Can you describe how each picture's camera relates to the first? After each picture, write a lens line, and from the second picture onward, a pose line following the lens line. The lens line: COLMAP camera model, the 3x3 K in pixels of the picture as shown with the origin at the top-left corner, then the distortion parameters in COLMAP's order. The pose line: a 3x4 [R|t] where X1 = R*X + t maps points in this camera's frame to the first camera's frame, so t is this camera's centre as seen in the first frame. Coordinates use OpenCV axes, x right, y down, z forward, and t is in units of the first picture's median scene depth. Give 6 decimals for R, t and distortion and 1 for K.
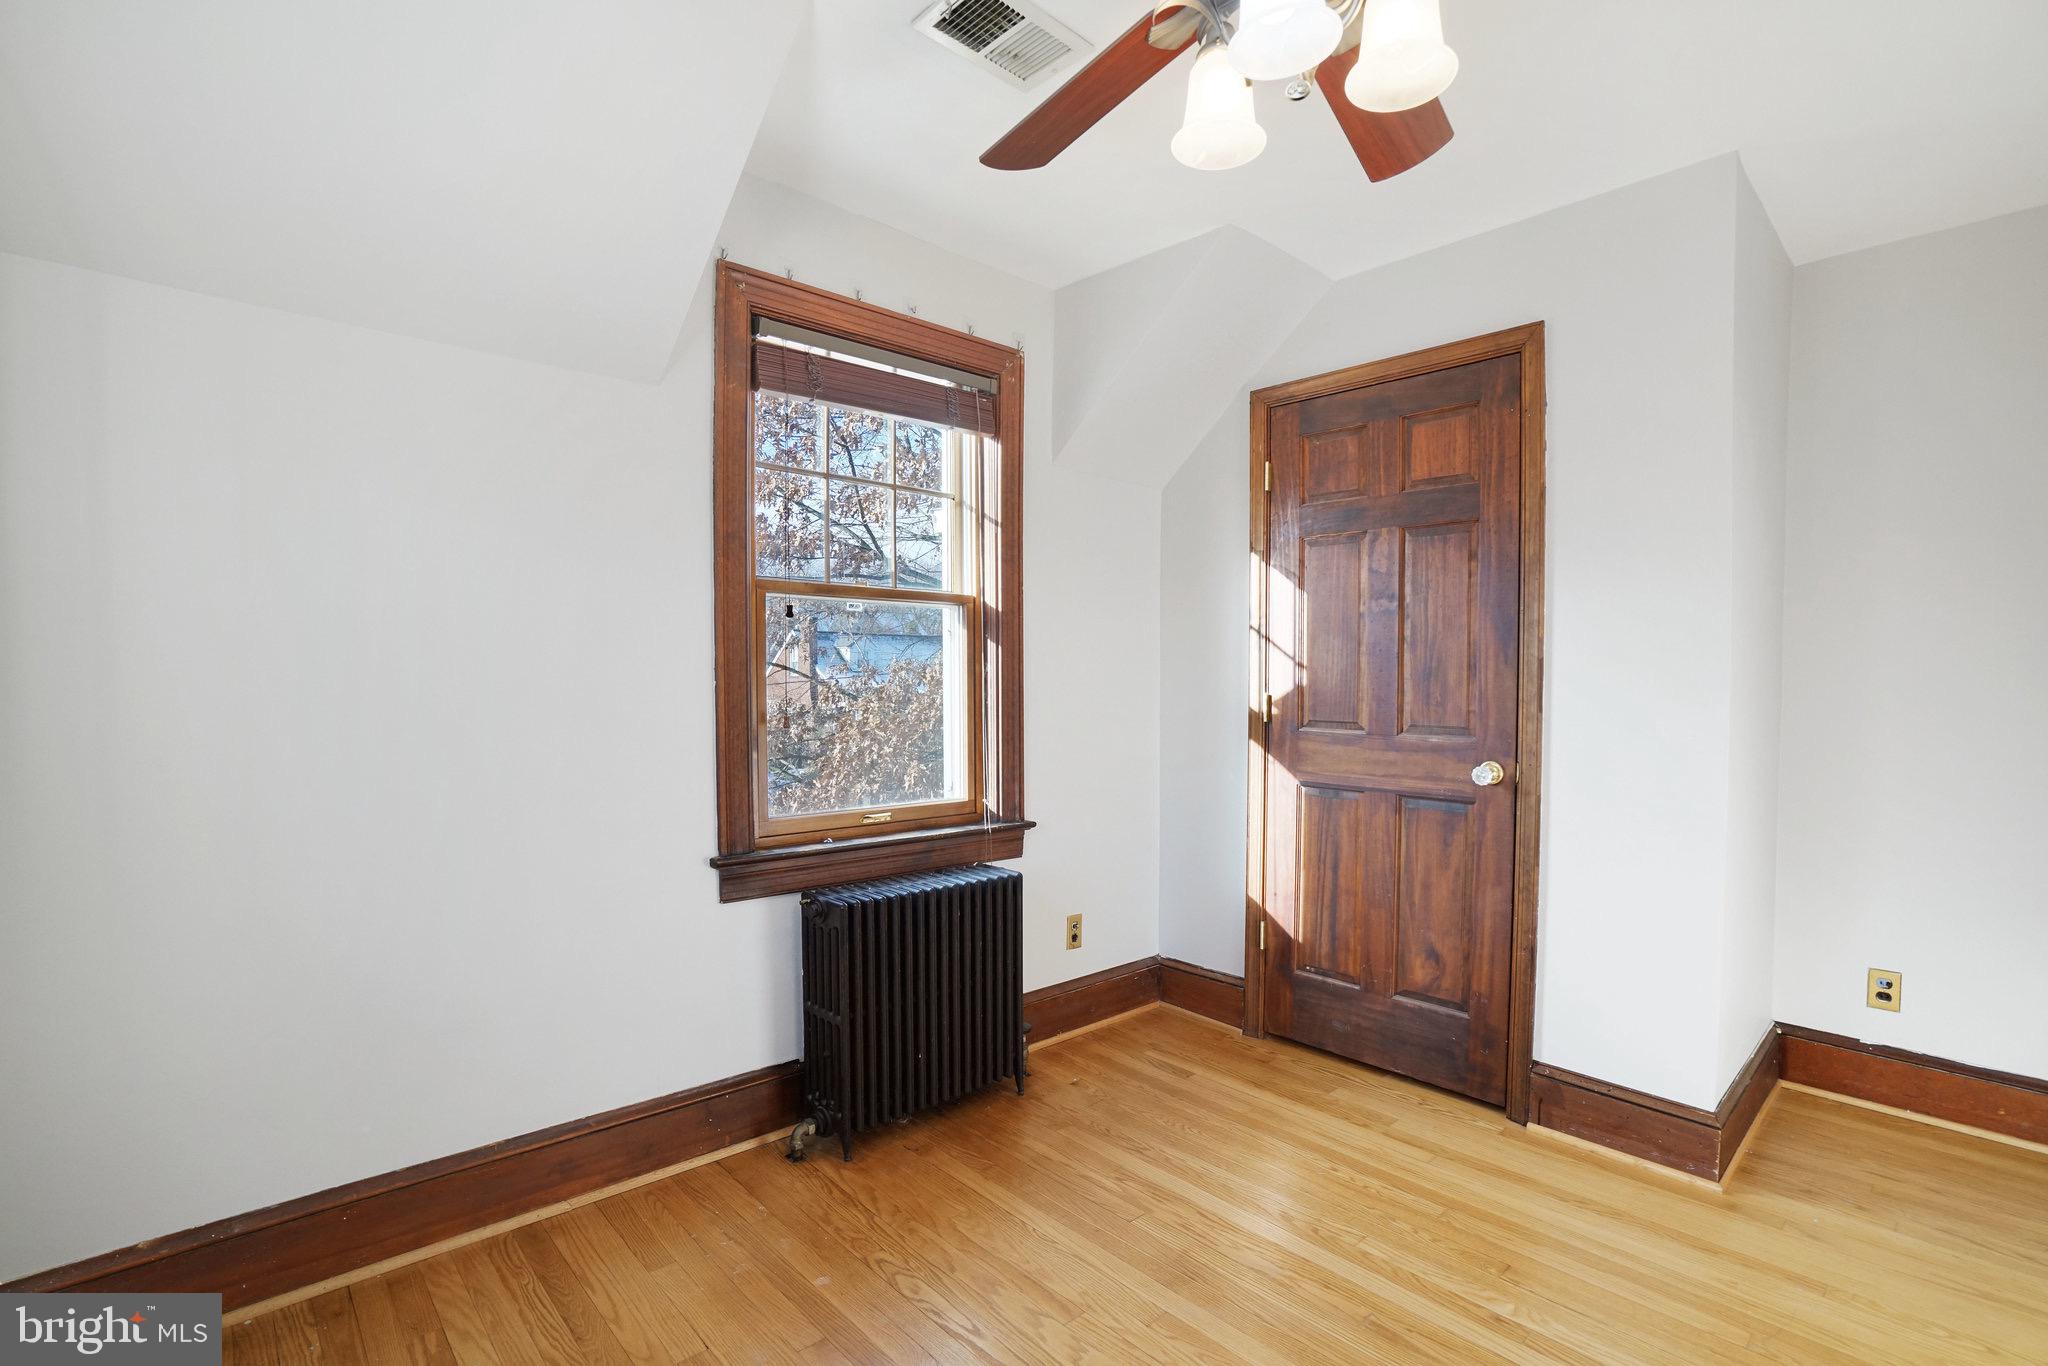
lens RADIAL K [[937.7, 0, 1003.9], [0, 937.7, 689.0], [0, 0, 1]] dist [-0.037101, 0.008491]
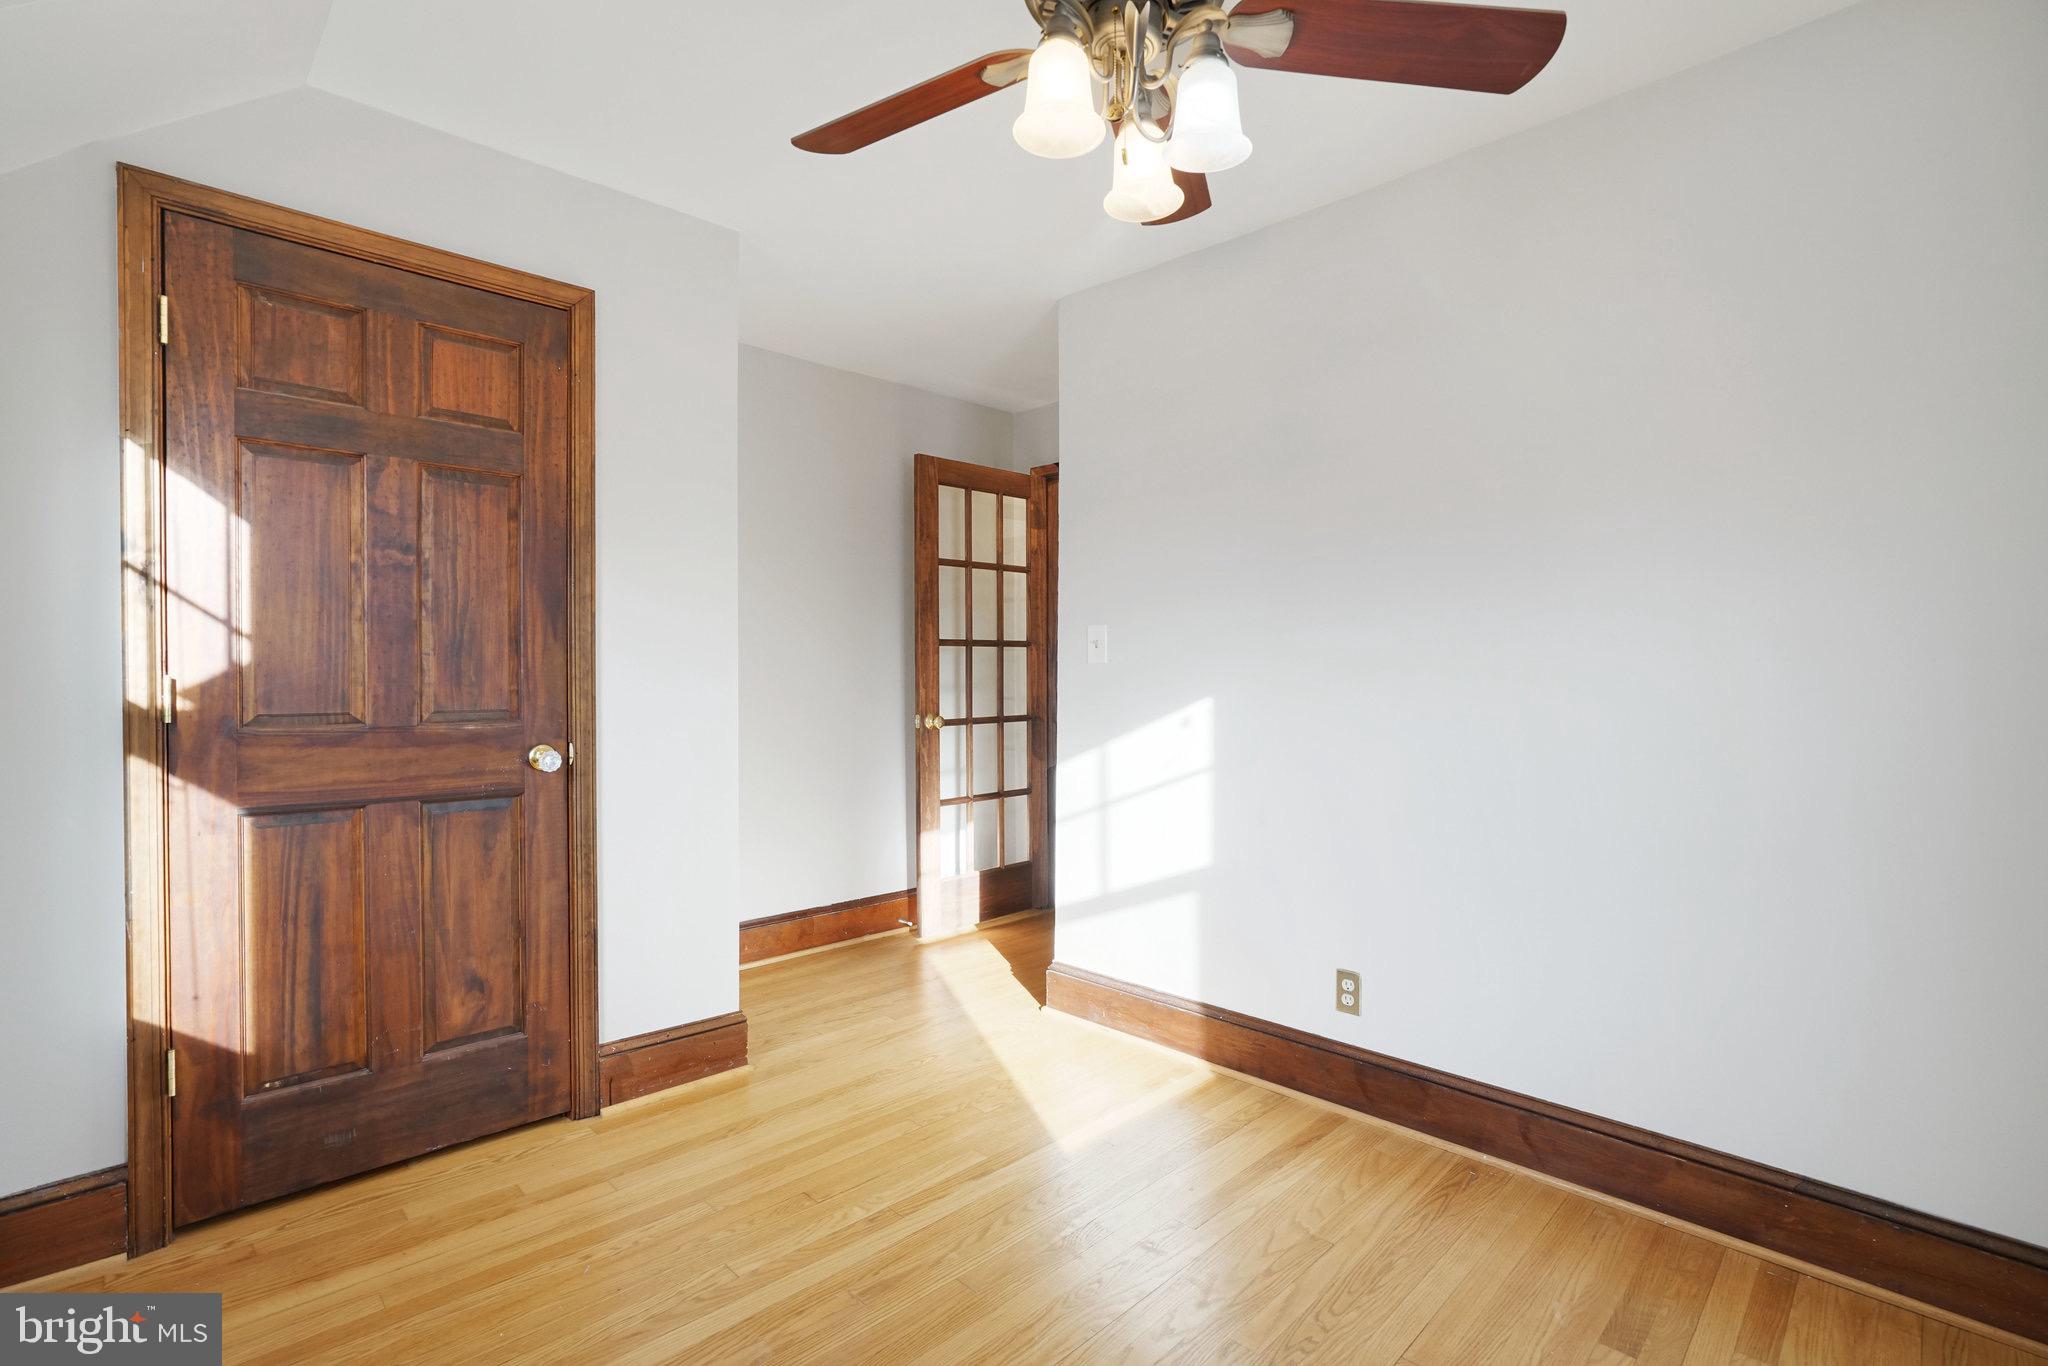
lens RADIAL K [[937.7, 0, 1012.0], [0, 937.7, 665.2], [0, 0, 1]] dist [-0.037101, 0.008491]
pose [[-0.027453, -0.005932, 0.999605, -0.365756], [0.007040, 0.999956, 0.006127, -0.002636], [-0.999598, 0.007206, -0.027410, 0.514514]]
